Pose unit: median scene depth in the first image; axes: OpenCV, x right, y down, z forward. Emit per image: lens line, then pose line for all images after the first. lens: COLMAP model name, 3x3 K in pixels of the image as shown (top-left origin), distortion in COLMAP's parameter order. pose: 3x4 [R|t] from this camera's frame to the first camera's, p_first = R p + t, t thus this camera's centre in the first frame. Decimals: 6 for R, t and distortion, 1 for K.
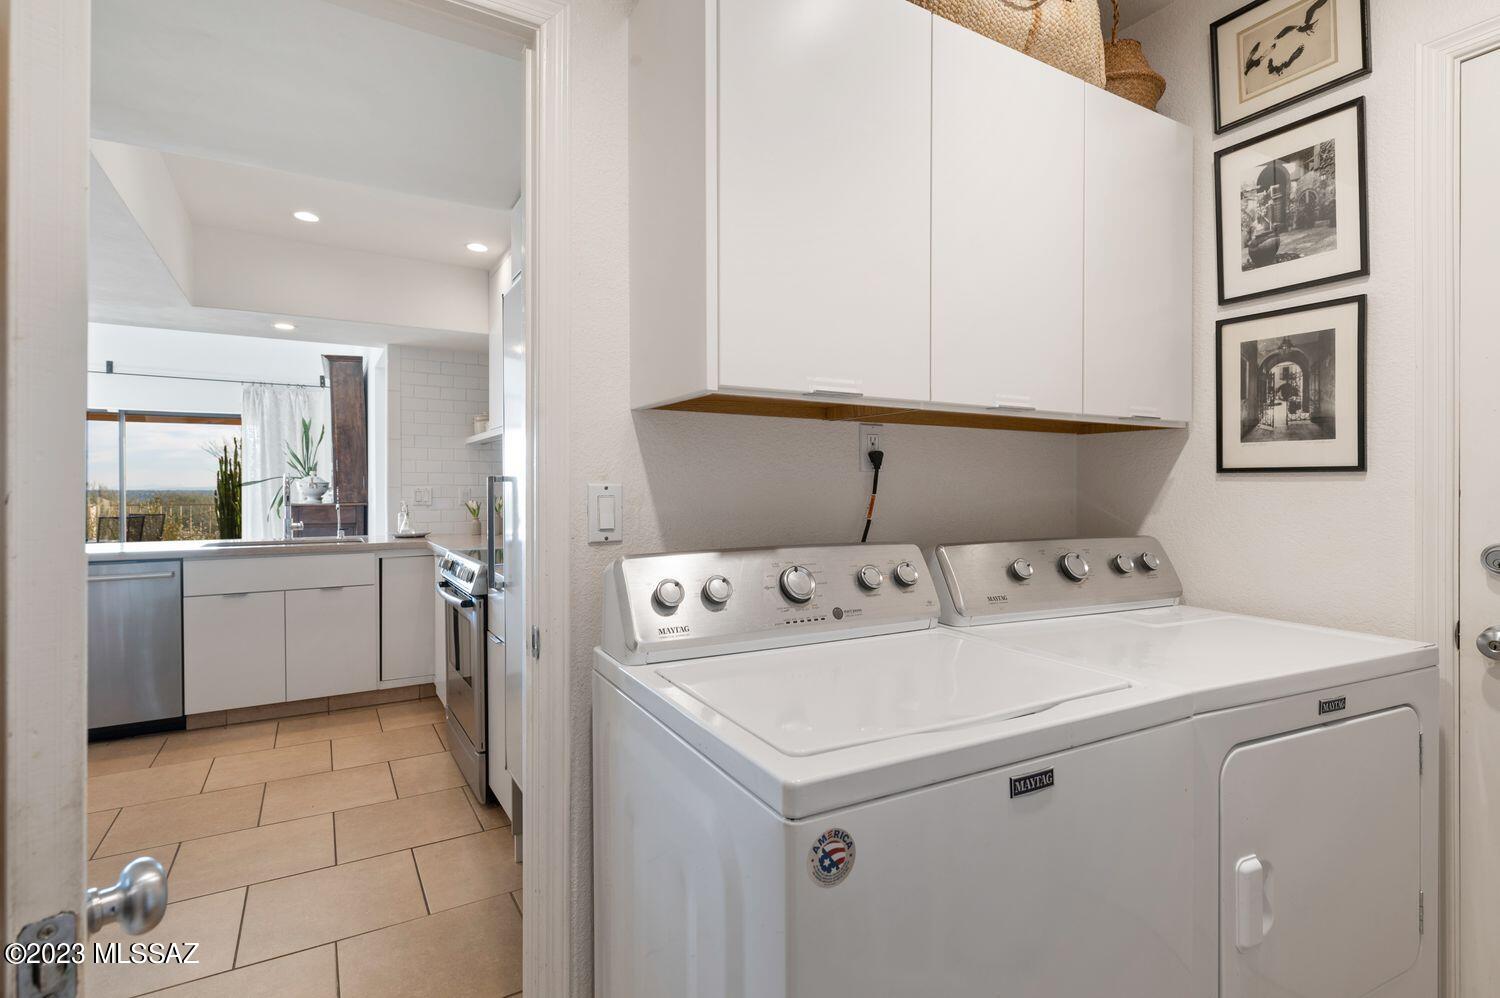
lens RADIAL K [[727.9, 0, 750.6], [0, 727.9, 489.8], [0, 0, 1]] dist [0.001248, 0.000725]
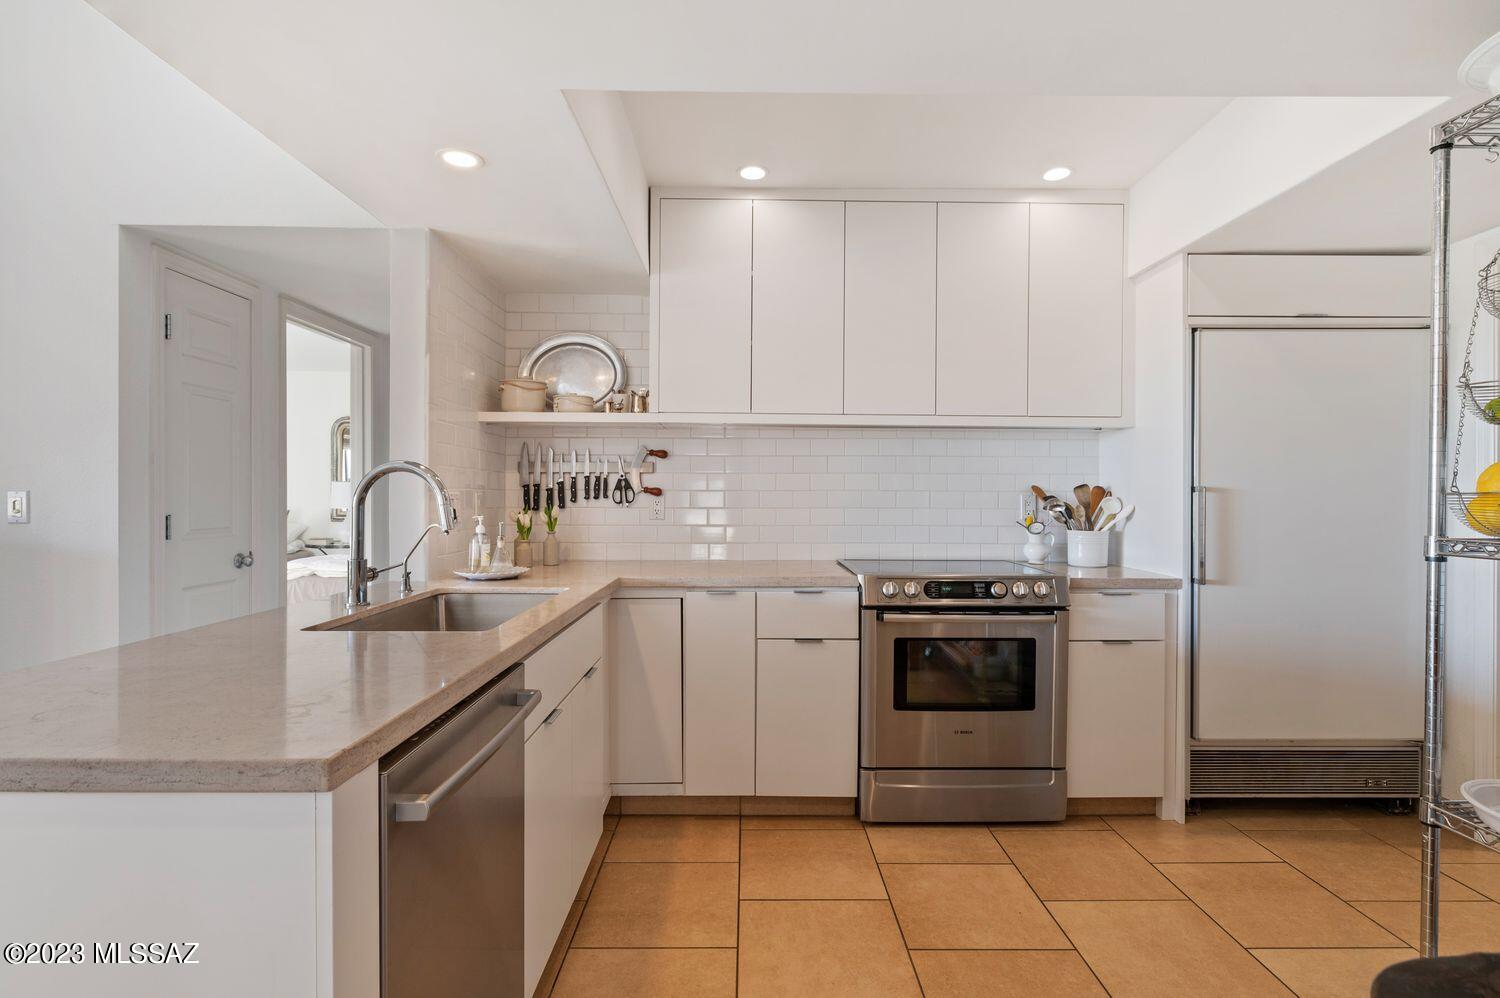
lens RADIAL K [[727.9, 0, 746.2], [0, 727.9, 503.0], [0, 0, 1]] dist [0.001248, 0.000725]
pose [[0.510672, -0.008537, 0.859733, -0.571942], [0.000129, 0.999951, 0.009852, -0.000838], [-0.859776, -0.004920, 0.510648, 0.351052]]
